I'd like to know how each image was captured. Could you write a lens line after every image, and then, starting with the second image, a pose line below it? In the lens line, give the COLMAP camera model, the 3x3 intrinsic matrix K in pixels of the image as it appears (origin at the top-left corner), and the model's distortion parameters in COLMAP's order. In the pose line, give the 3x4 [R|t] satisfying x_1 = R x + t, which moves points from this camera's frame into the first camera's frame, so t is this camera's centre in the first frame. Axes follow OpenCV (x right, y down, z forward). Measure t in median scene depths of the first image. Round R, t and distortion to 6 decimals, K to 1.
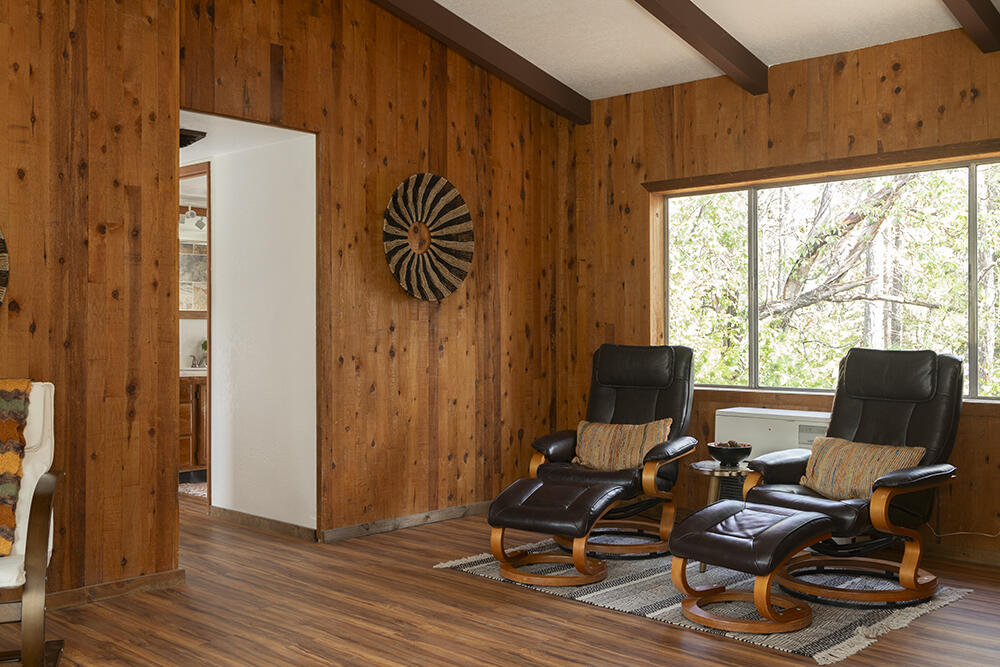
lens RADIAL K [[1030.9, 0, 499.5], [0, 1030.9, 332.3], [0, 0, 1]] dist [0.012964, 0.000000]
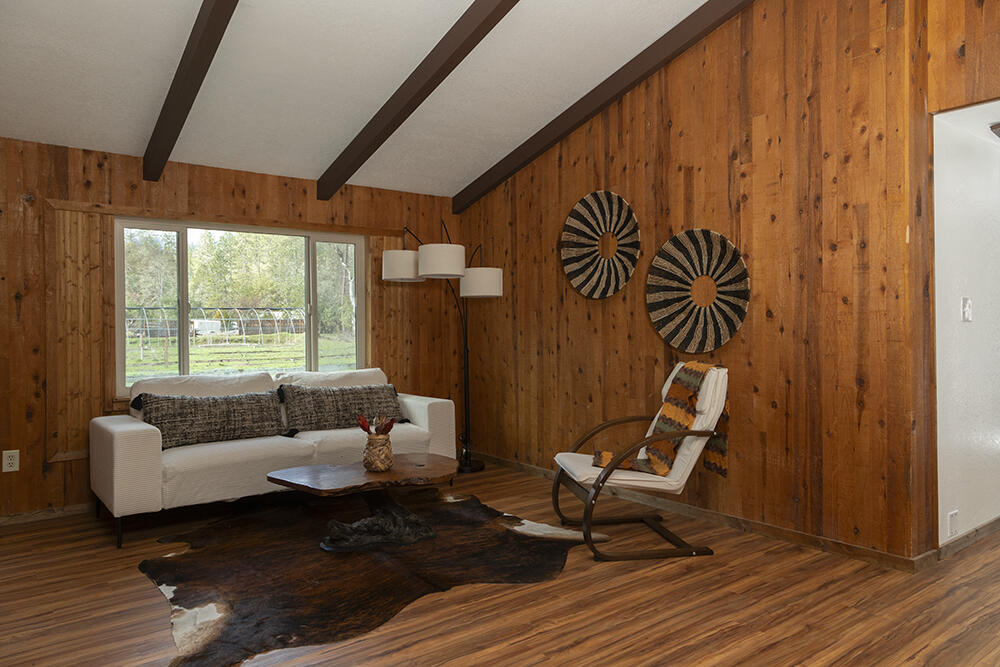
lens RADIAL K [[666.5, 0, 498.7], [0, 666.5, 332.5], [0, 0, 1]] dist [-0.002951, 0.001677]
pose [[-0.166077, 0.000592, -0.986113, 0.440772], [0.002403, 0.999997, 0.000196, -0.001072], [0.986110, -0.002337, -0.166078, 0.729282]]
